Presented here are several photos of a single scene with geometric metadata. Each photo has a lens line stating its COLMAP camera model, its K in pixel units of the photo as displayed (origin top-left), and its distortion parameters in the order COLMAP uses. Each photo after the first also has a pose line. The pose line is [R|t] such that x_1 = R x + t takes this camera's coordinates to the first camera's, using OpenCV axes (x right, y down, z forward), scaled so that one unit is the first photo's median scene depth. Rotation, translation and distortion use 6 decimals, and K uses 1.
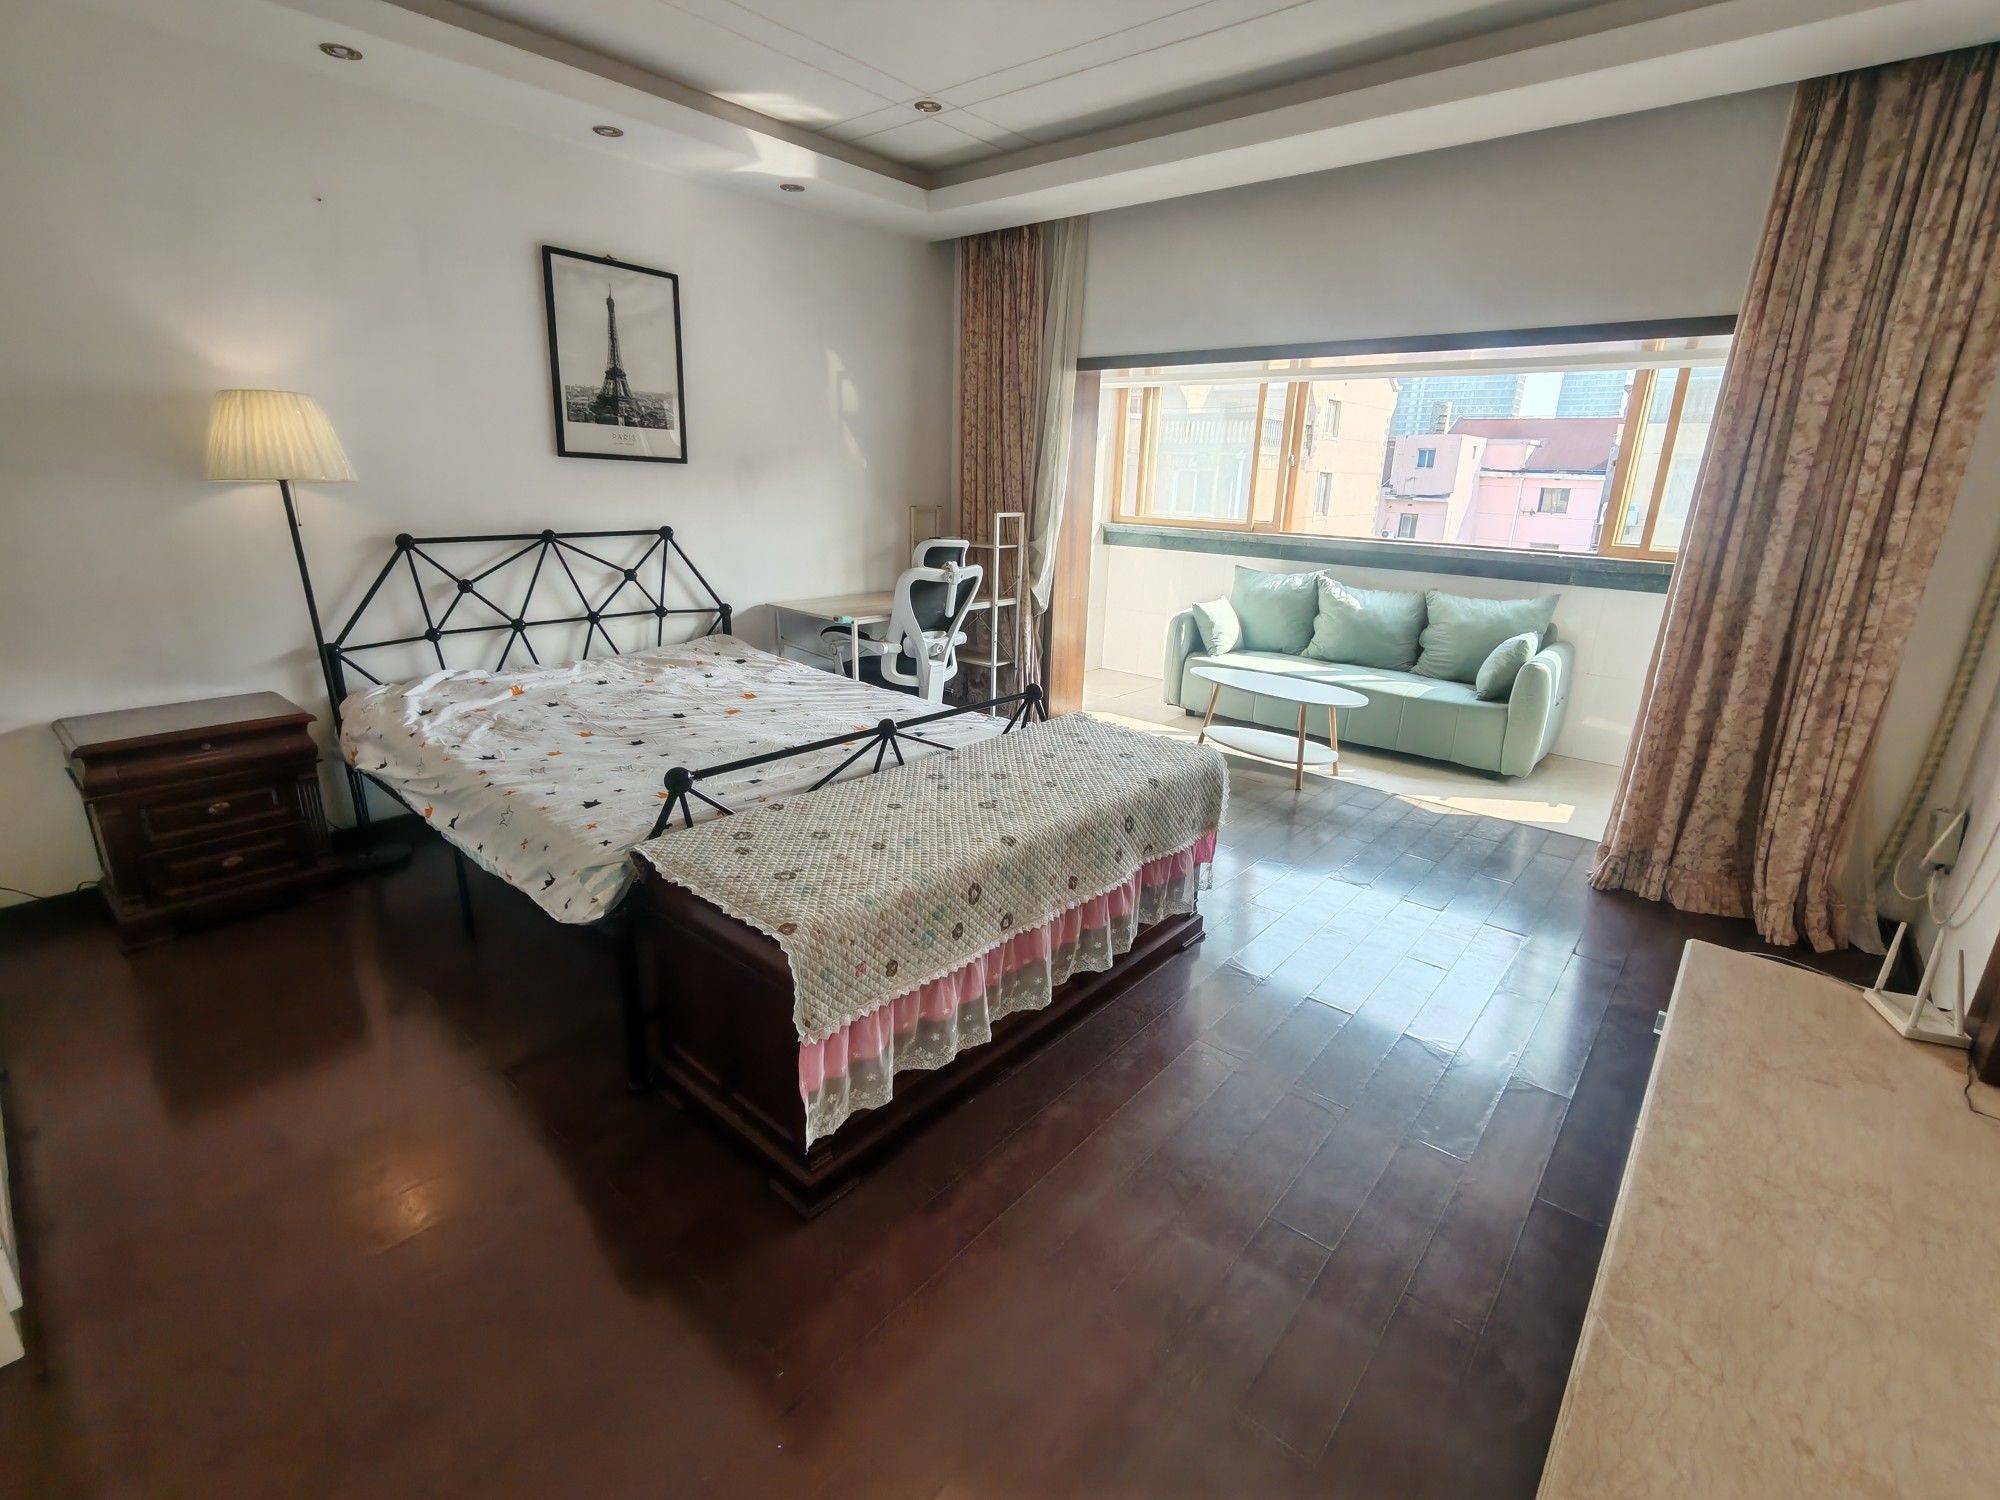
lens RADIAL K [[916.7, 0, 990.4], [0, 916.7, 748.2], [0, 0, 1]] dist [-0.017126, 0.000061]
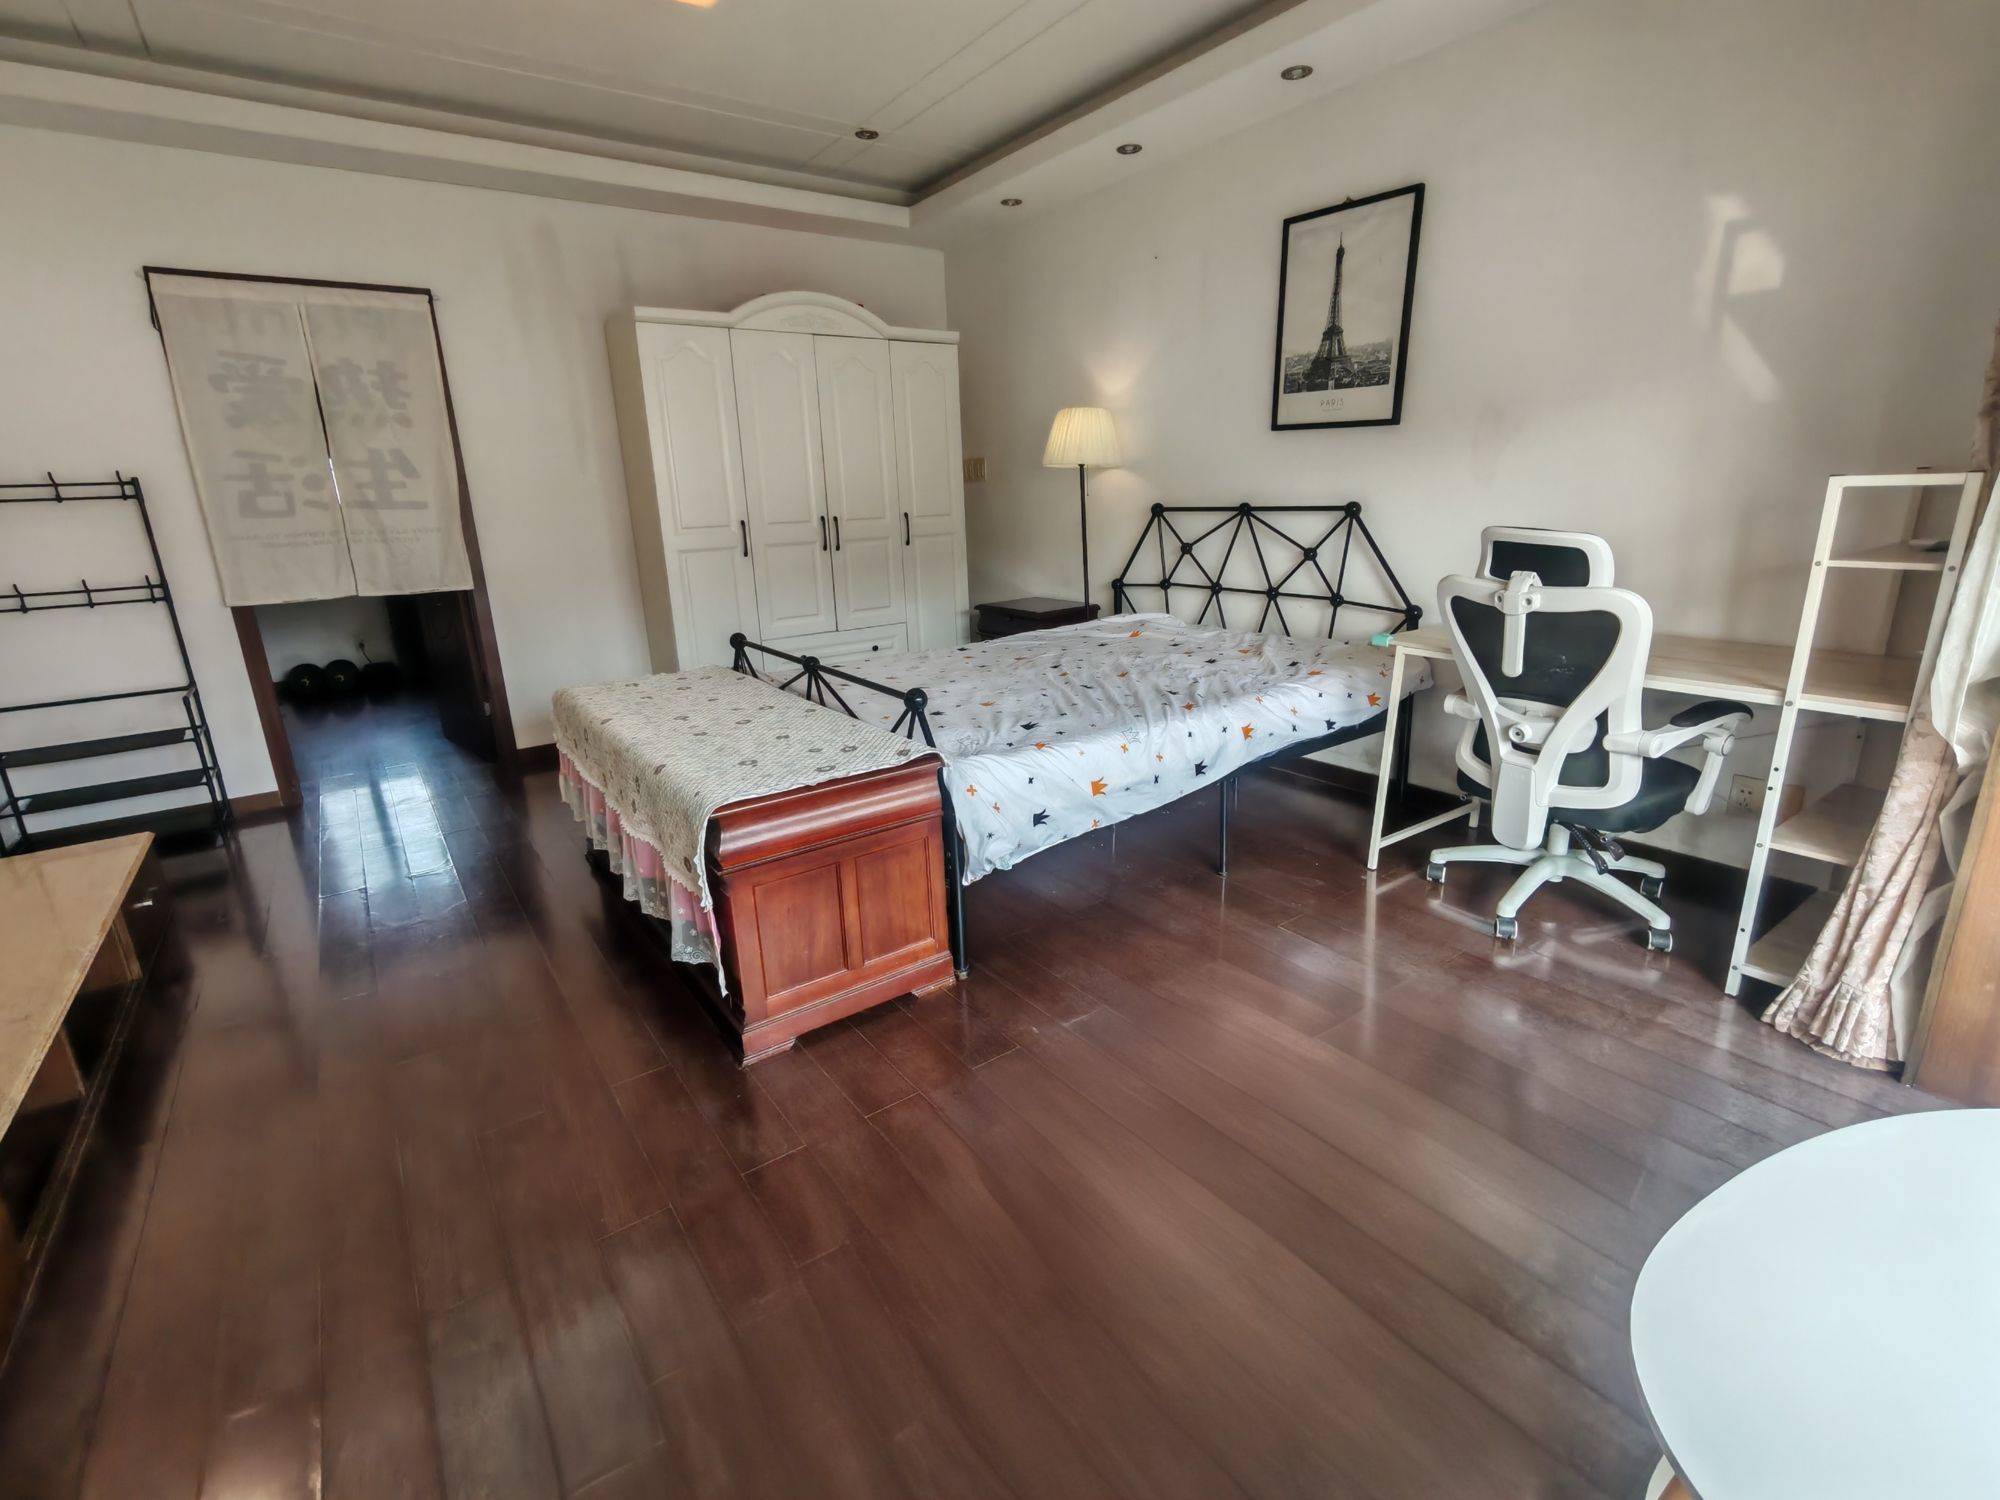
lens RADIAL K [[916.7, 0, 1007.5], [0, 916.7, 755.6], [0, 0, 1]] dist [-0.017126, 0.000061]
pose [[-0.210153, 0.254765, -0.943891, 0.610567], [-0.257509, 0.916936, 0.304823, -0.212447], [0.943146, 0.307120, -0.127093, 0.919557]]
